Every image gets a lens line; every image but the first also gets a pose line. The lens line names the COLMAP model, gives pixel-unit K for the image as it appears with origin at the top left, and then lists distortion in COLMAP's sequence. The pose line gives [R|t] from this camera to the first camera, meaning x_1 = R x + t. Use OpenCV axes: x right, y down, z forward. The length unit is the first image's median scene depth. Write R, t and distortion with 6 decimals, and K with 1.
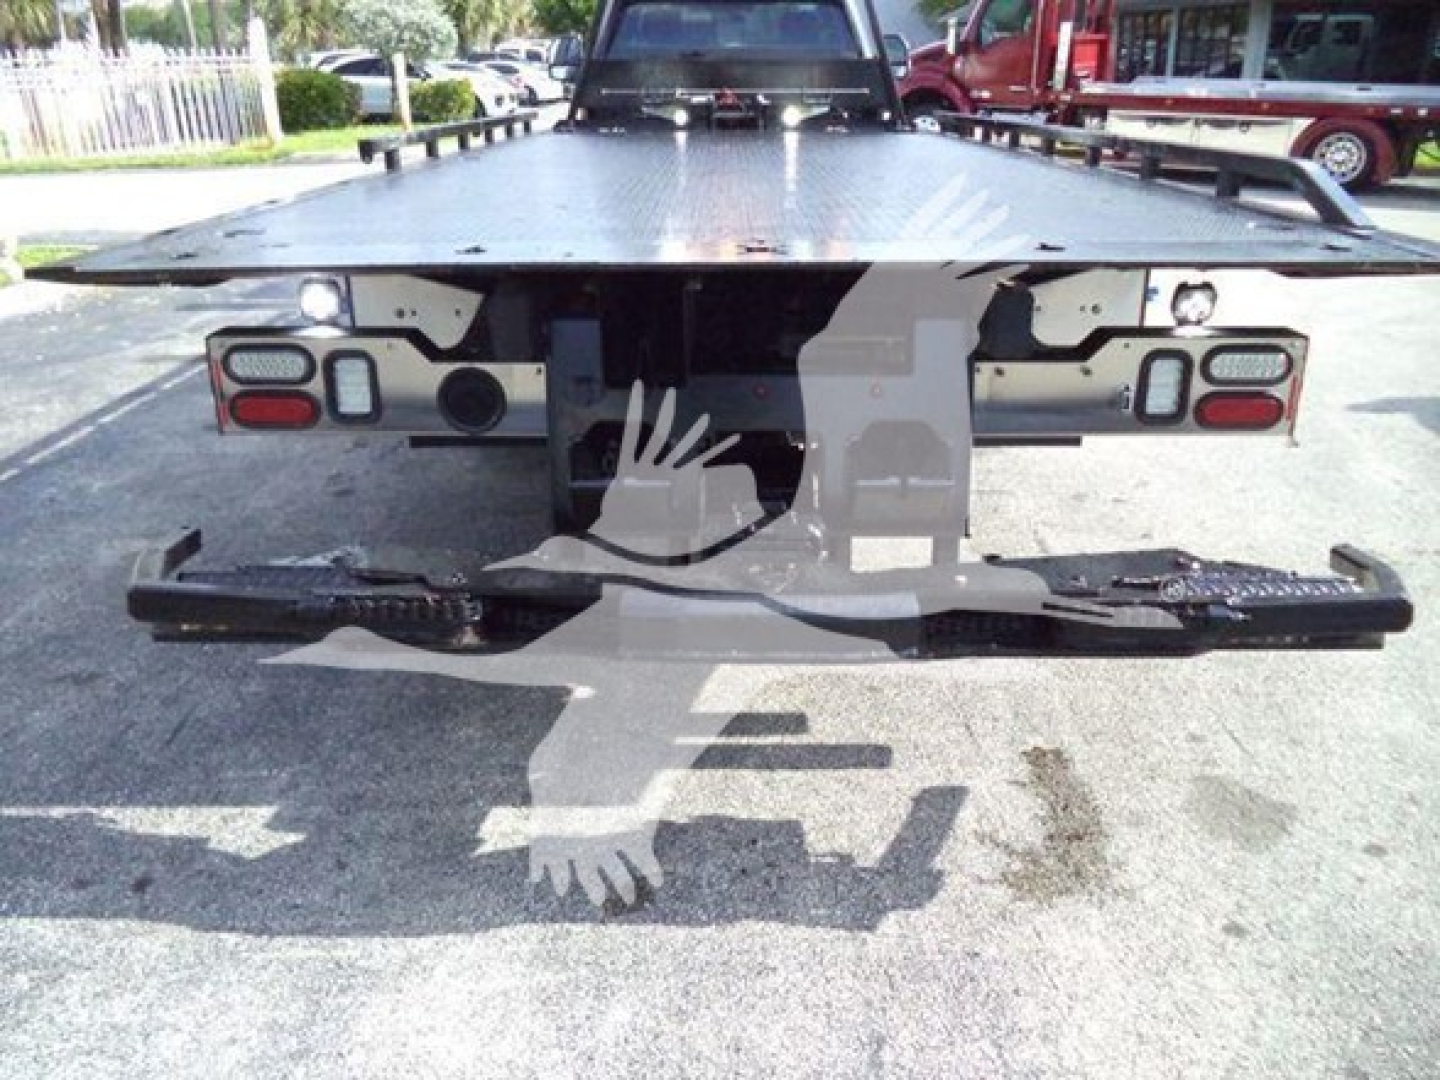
lens RADIAL K [[1135.1, 0, 725.3], [0, 1135.1, 544.1], [0, 0, 1]] dist [-0.000986, -0.013498]
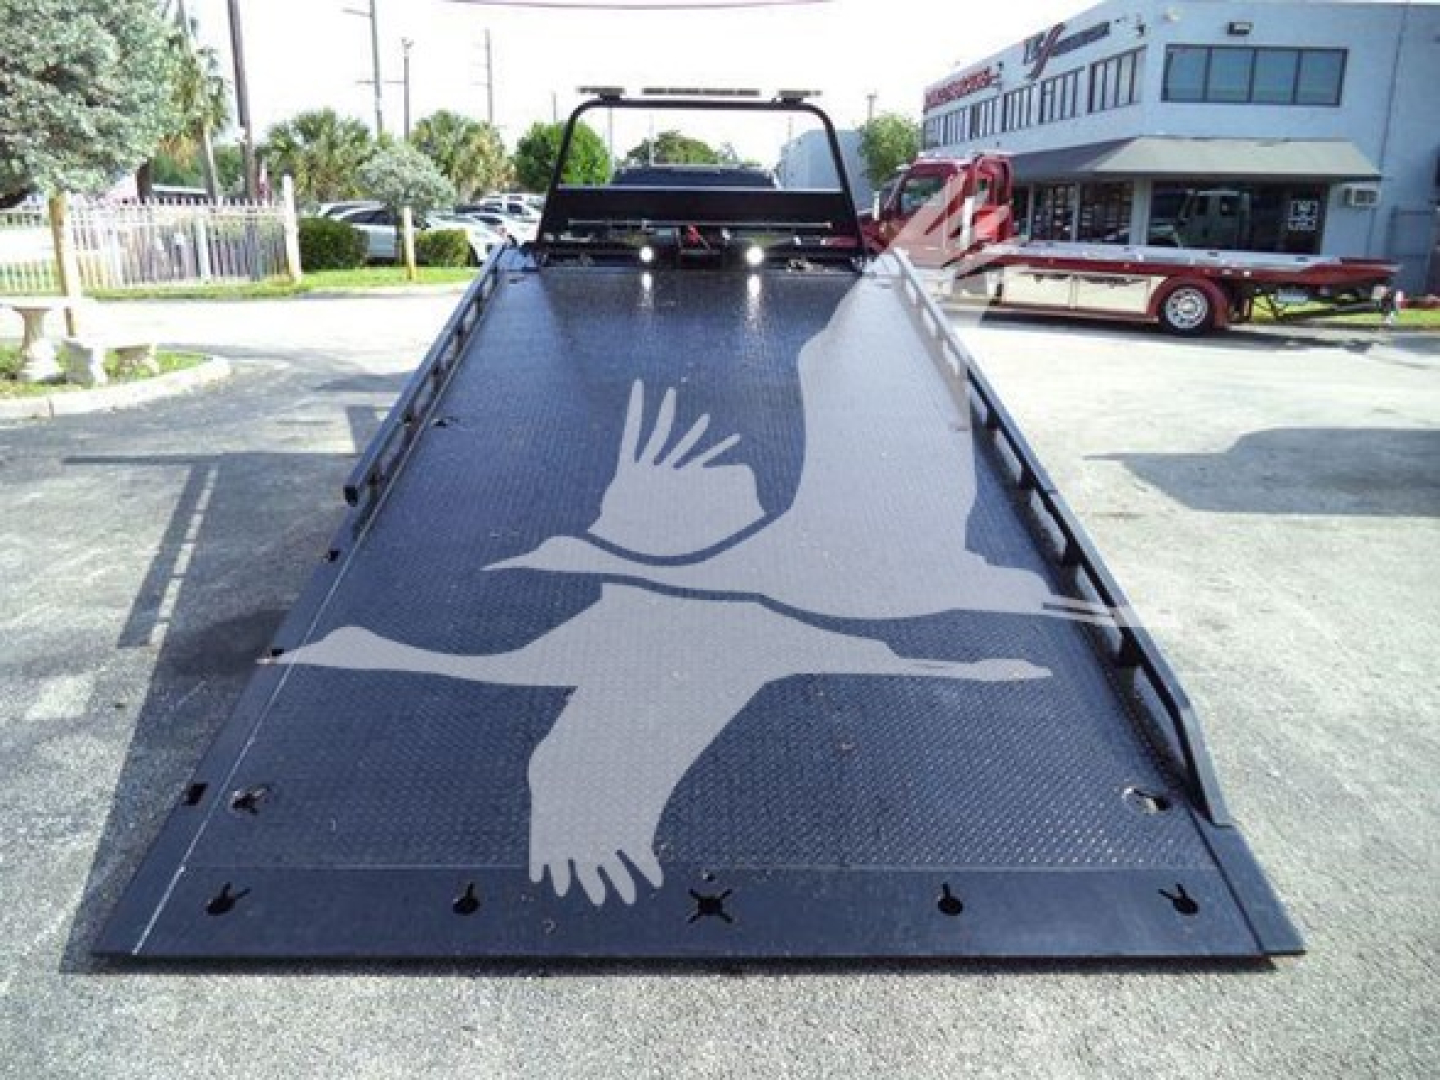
lens RADIAL K [[1135.1, 0, 725.3], [0, 1135.1, 544.1], [0, 0, 1]] dist [-0.000986, -0.013498]
pose [[0.999270, 0.011834, 0.036337, -0.001021], [-0.007404, 0.992780, -0.119717, 0.057160], [-0.037491, 0.119361, 0.992143, -0.153834]]
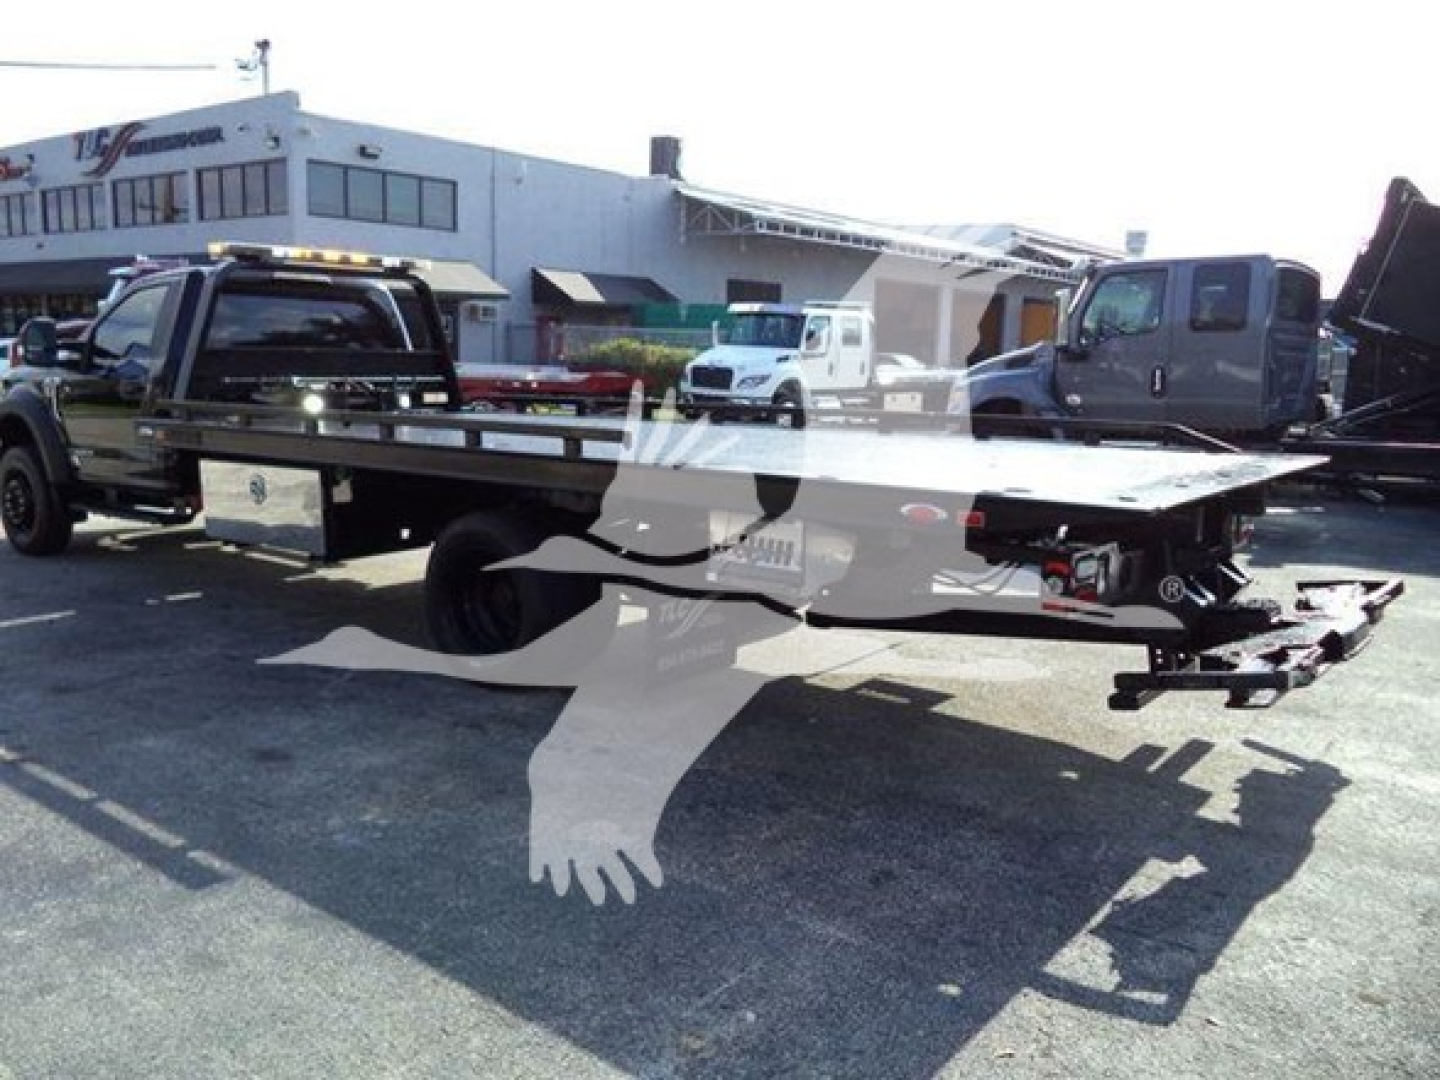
lens RADIAL K [[1161.6, 0, 679.4], [0, 1161.6, 537.2], [0, 0, 1]] dist [-0.002721, 0.004669]
pose [[0.641837, -0.109116, 0.759038, -0.264204], [0.280170, 0.954763, -0.099657, -0.025730], [-0.713828, 0.276624, 0.643374, 0.048973]]
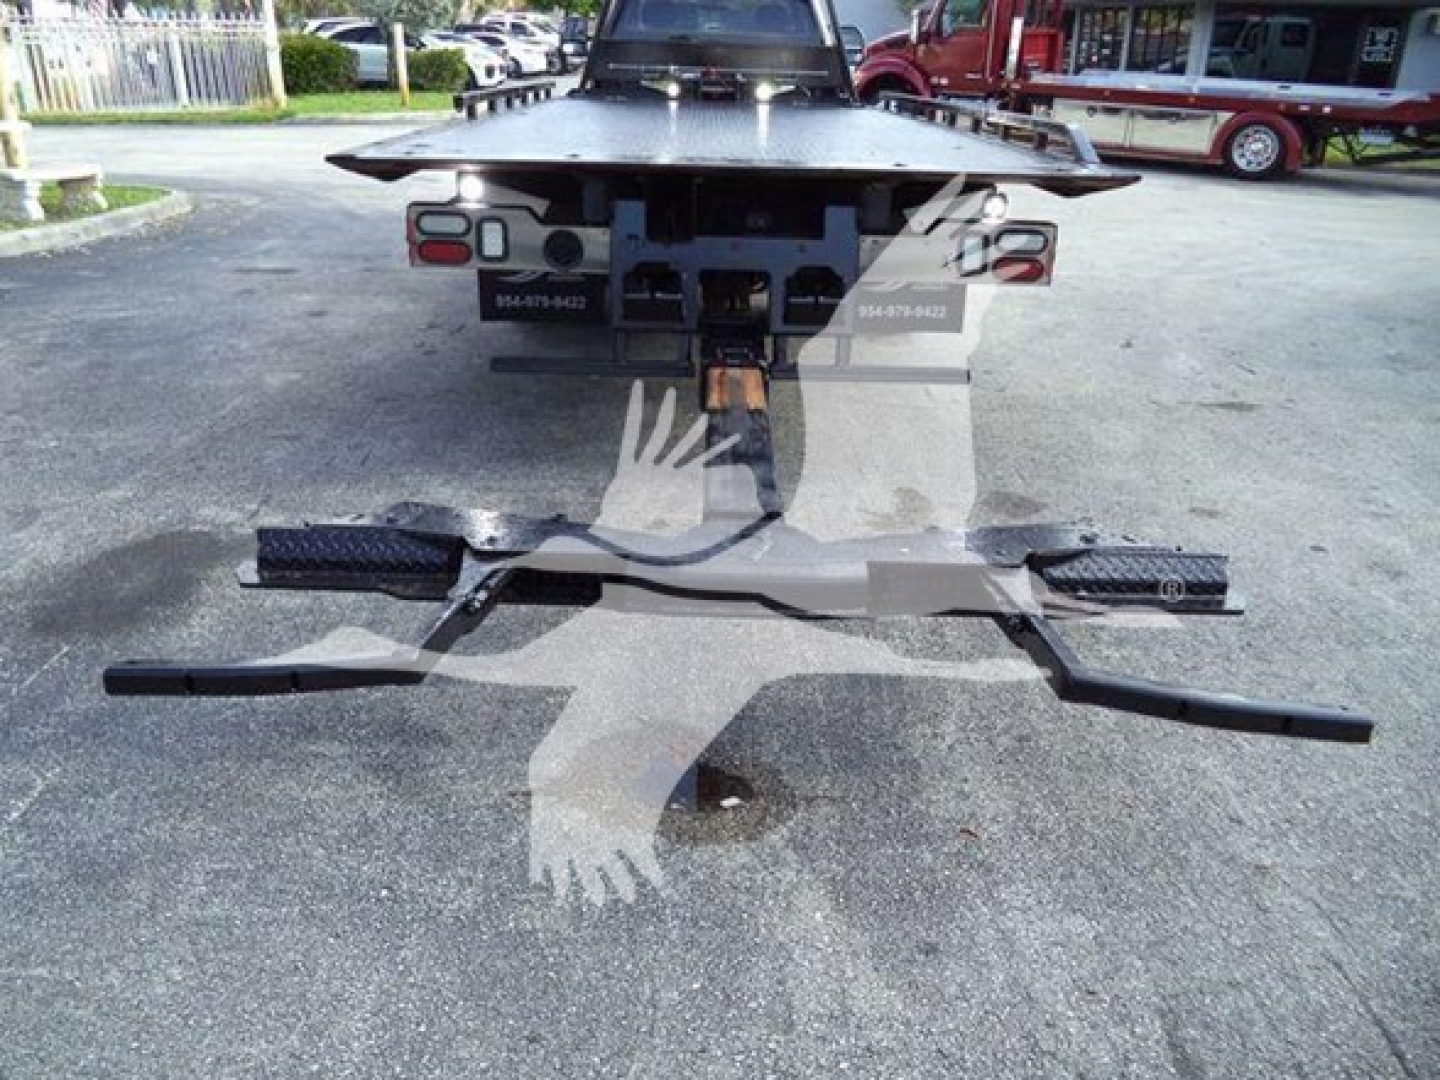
lens RADIAL K [[1141.4, 0, 722.9], [0, 1141.4, 532.9], [0, 0, 1]] dist [-0.011844, 0.002250]
pose [[0.999345, 0.023499, 0.027531, -0.003491], [-0.023670, 0.999702, 0.005906, 0.037983], [-0.027384, -0.006554, 0.999604, -0.095132]]
